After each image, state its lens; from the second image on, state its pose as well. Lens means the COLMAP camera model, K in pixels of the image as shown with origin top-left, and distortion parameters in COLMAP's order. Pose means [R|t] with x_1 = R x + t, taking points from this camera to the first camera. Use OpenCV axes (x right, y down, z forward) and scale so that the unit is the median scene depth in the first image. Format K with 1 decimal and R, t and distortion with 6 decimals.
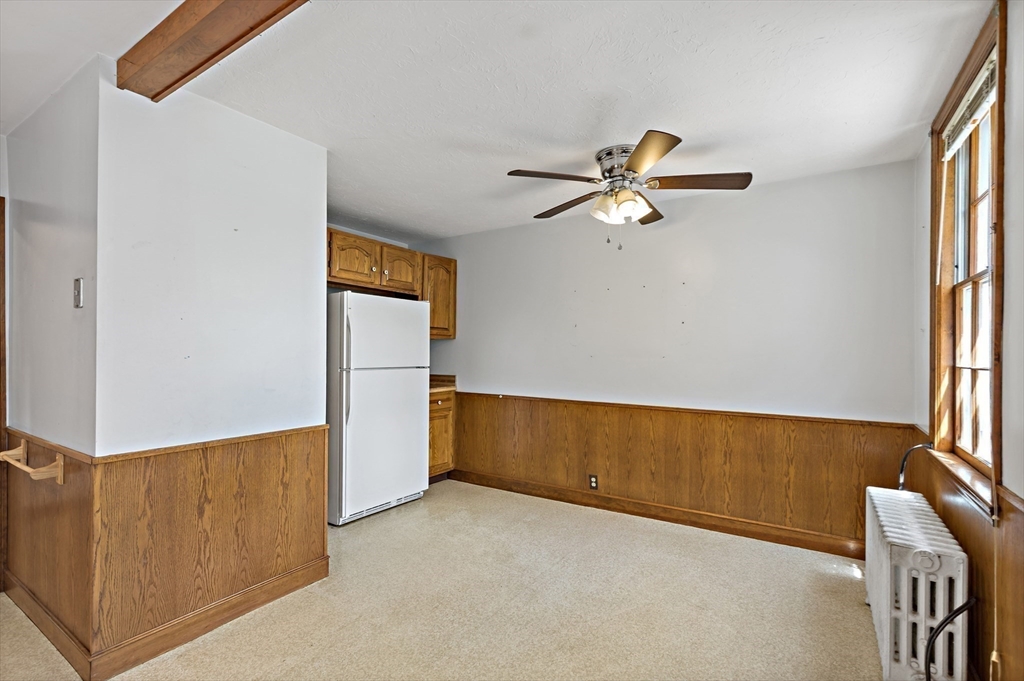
lens RADIAL K [[466.8, 0, 513.0], [0, 466.8, 350.8], [0, 0, 1]] dist [0.011511, -0.002709]
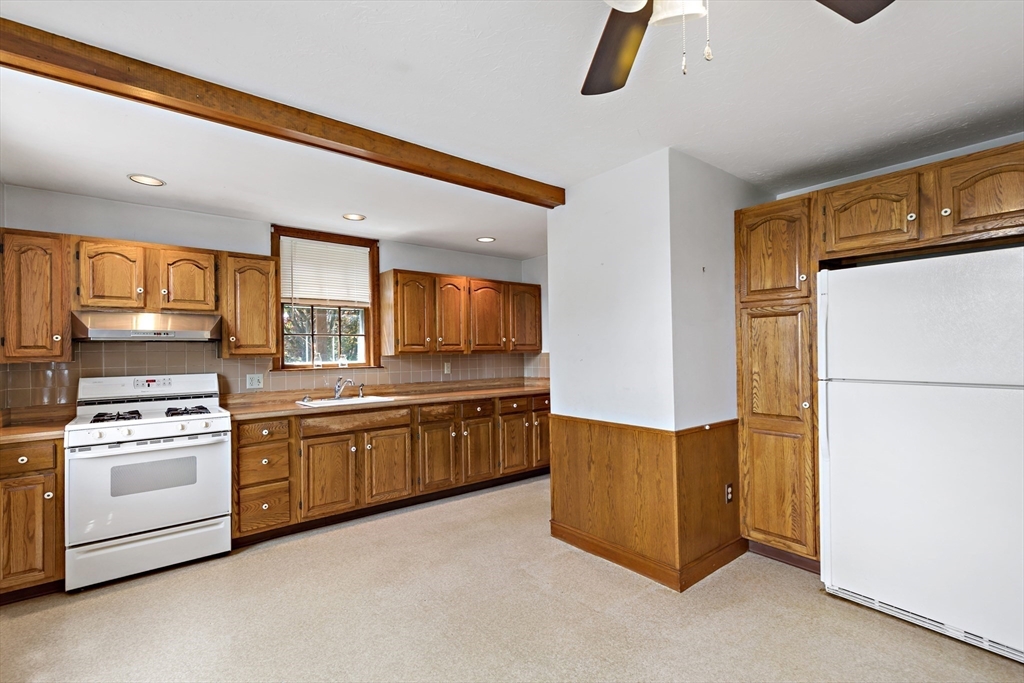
lens RADIAL K [[466.8, 0, 515.8], [0, 466.8, 343.7], [0, 0, 1]] dist [0.011511, -0.002709]
pose [[-0.320474, -0.011337, -0.947190, 0.678432], [0.015842, 0.999724, -0.017326, -0.013933], [0.947125, -0.020558, -0.320206, 1.095203]]
